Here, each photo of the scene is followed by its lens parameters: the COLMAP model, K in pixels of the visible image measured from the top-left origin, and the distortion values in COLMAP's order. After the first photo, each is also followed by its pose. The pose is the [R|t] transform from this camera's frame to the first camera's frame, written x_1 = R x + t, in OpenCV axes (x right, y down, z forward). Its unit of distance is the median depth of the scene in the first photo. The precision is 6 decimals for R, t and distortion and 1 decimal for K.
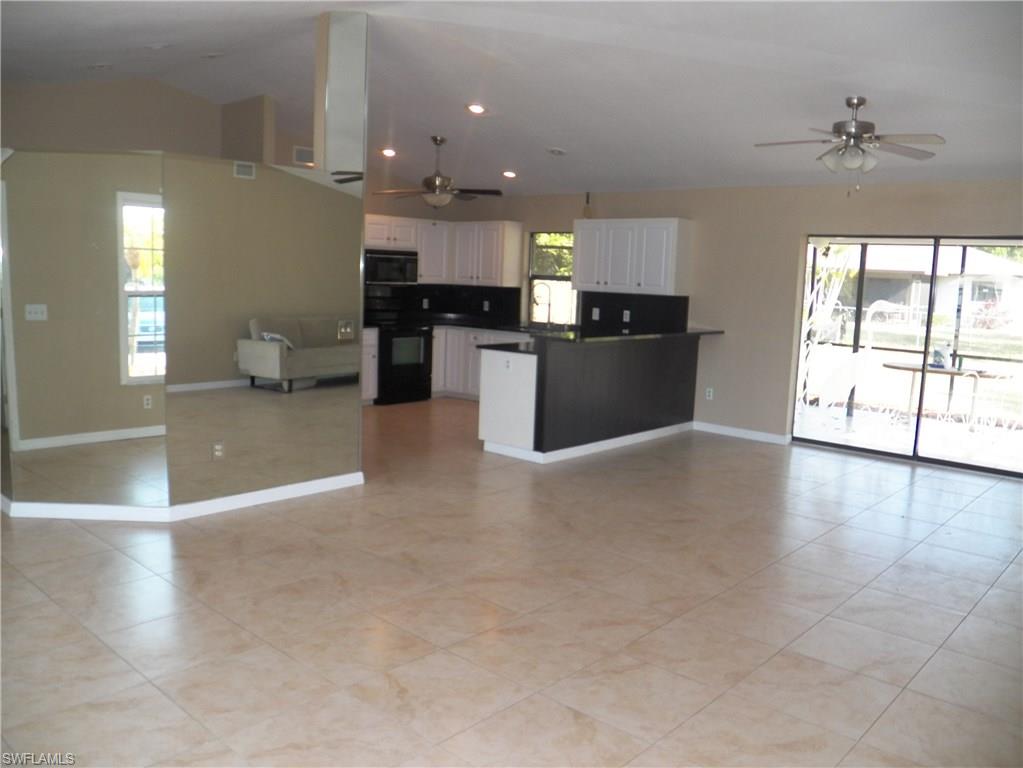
lens RADIAL K [[833.6, 0, 502.3], [0, 833.6, 387.2], [0, 0, 1]] dist [-0.124007, 0.083301]
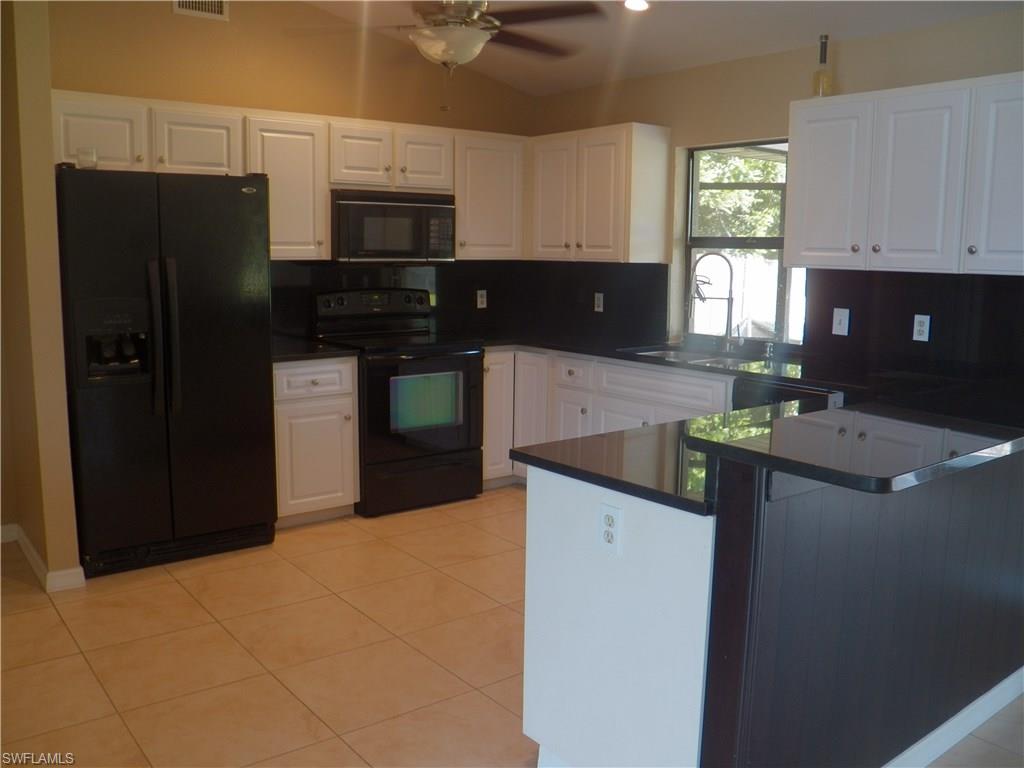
lens RADIAL K [[875.0, 0, 512.0], [0, 875.0, 384.0], [0, 0, 1]] dist [-0.153955, 0.188015]
pose [[0.986338, 0.001226, -0.164731, 0.016260], [0.000544, 0.999943, 0.010699, -0.057356], [0.164735, -0.010643, 0.986280, 0.500970]]
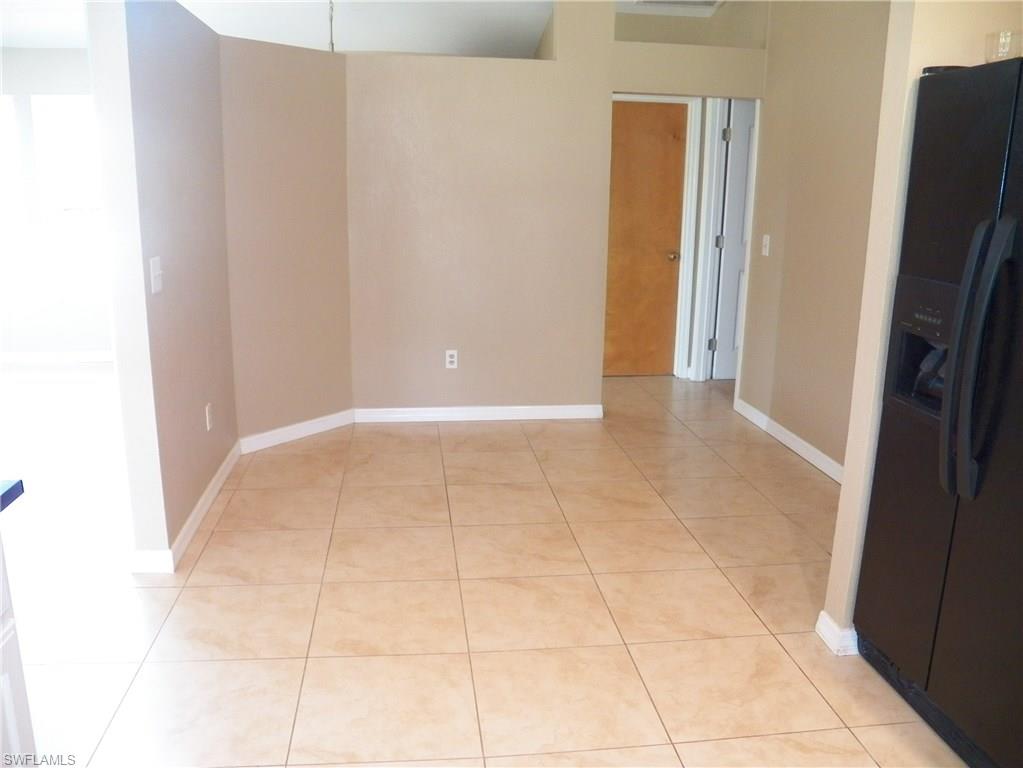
lens RADIAL K [[833.6, 0, 502.3], [0, 833.6, 387.2], [0, 0, 1]] dist [-0.124007, 0.083301]
pose [[-0.653909, 0.138119, -0.743859, 0.027585], [-0.140503, 0.943922, 0.298780, -0.111395], [0.743412, 0.299890, -0.597833, 0.882827]]
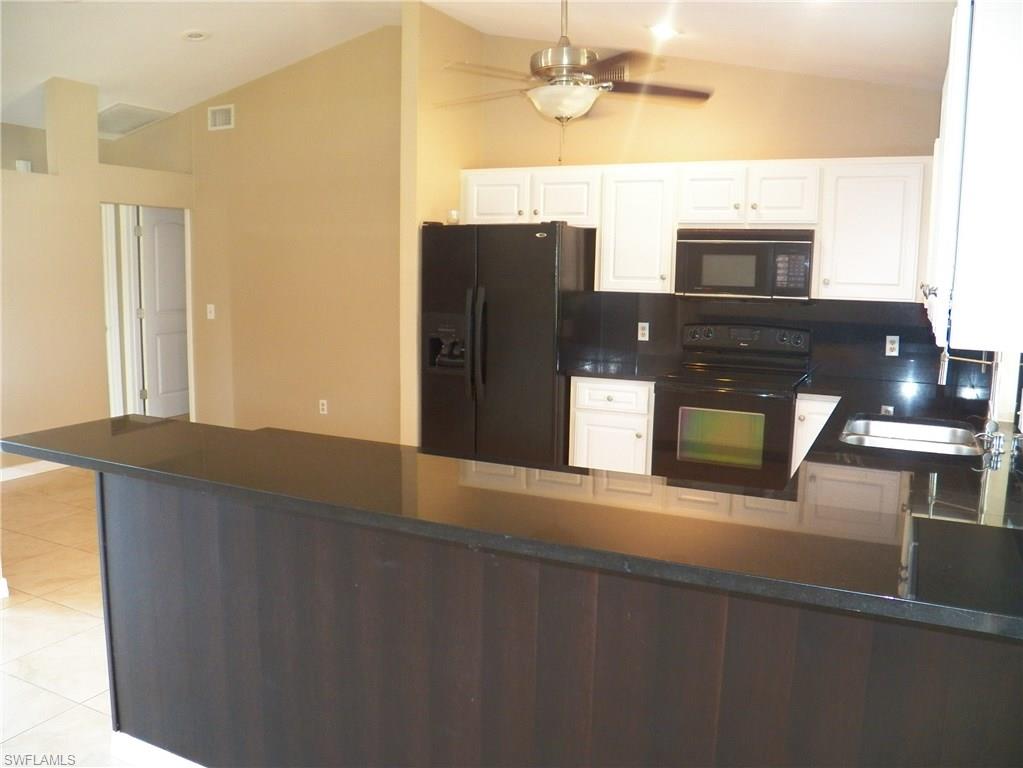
lens RADIAL K [[833.6, 0, 502.3], [0, 833.6, 387.2], [0, 0, 1]] dist [-0.124007, 0.083301]
pose [[0.297435, 0.095070, -0.949997, 0.288684], [-0.139811, 0.988640, 0.055164, -0.078281], [0.944450, 0.116412, 0.307348, 0.712479]]
